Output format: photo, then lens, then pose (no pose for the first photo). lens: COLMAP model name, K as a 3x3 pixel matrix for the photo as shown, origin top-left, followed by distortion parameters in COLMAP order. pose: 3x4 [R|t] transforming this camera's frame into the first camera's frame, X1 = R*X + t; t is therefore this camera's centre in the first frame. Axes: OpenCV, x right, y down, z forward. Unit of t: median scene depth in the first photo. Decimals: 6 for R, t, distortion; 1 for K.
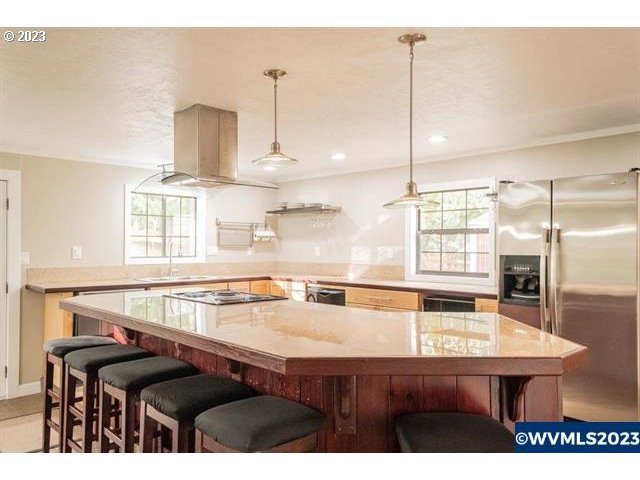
lens RADIAL K [[486.6, 0, 320.3], [0, 486.6, 242.6], [0, 0, 1]] dist [0.050073, 0.003808]
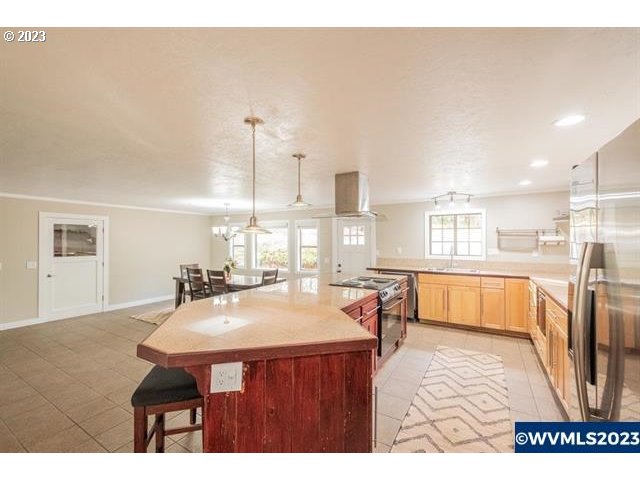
lens RADIAL K [[273.1, 0, 323.5], [0, 273.1, 239.6], [0, 0, 1]] dist [0.005758, -0.000077]
pose [[0.276325, -0.005412, -0.961049, 0.507646], [0.006683, 0.999971, -0.003710, -0.024326], [0.961041, -0.005397, 0.276353, 0.472160]]
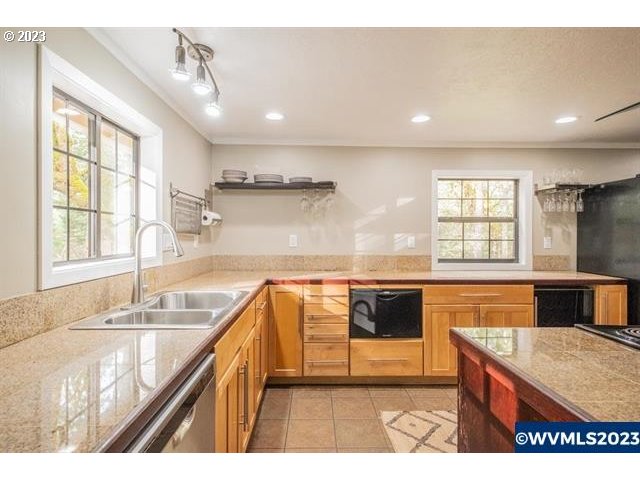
lens RADIAL K [[345.9, 0, 318.1], [0, 345.9, 235.3], [0, 0, 1]] dist [0.006252, 0.000783]
pose [[0.673307, -0.005802, 0.739340, -0.537966], [-0.005718, 0.999898, 0.013054, 0.003482], [-0.739341, -0.013016, 0.673206, 0.837738]]
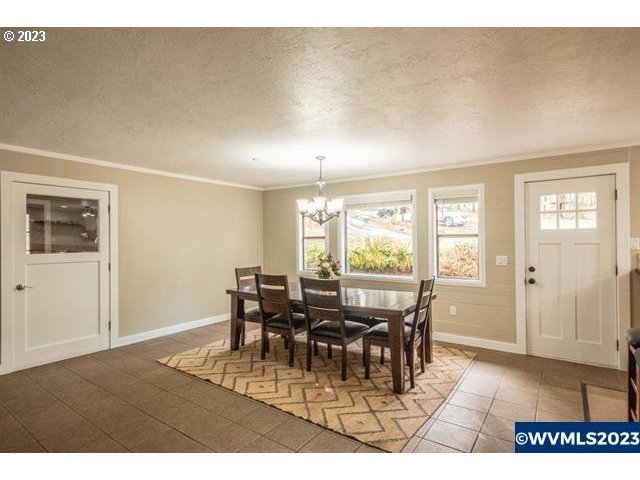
lens RADIAL K [[336.8, 0, 323.8], [0, 336.8, 239.6], [0, 0, 1]] dist [0.014859, 0.000713]
pose [[0.200138, -0.002839, -0.979764, -0.013115], [0.013792, 0.999905, -0.000080, 0.014187], [0.979671, -0.013497, 0.200158, 0.211114]]
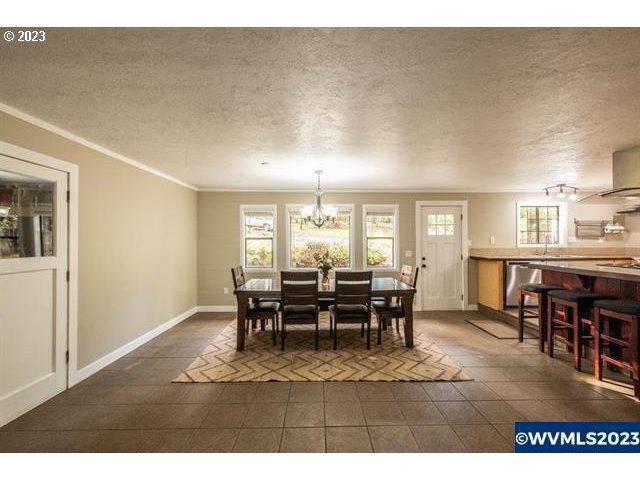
lens RADIAL K [[273.1, 0, 317.5], [0, 273.1, 240.3], [0, 0, 1]] dist [0.005758, -0.000077]
pose [[0.738993, -0.004348, -0.673699, -0.315718], [0.008441, 0.999960, 0.002805, 0.011914], [0.673660, -0.007760, 0.739001, -0.267378]]
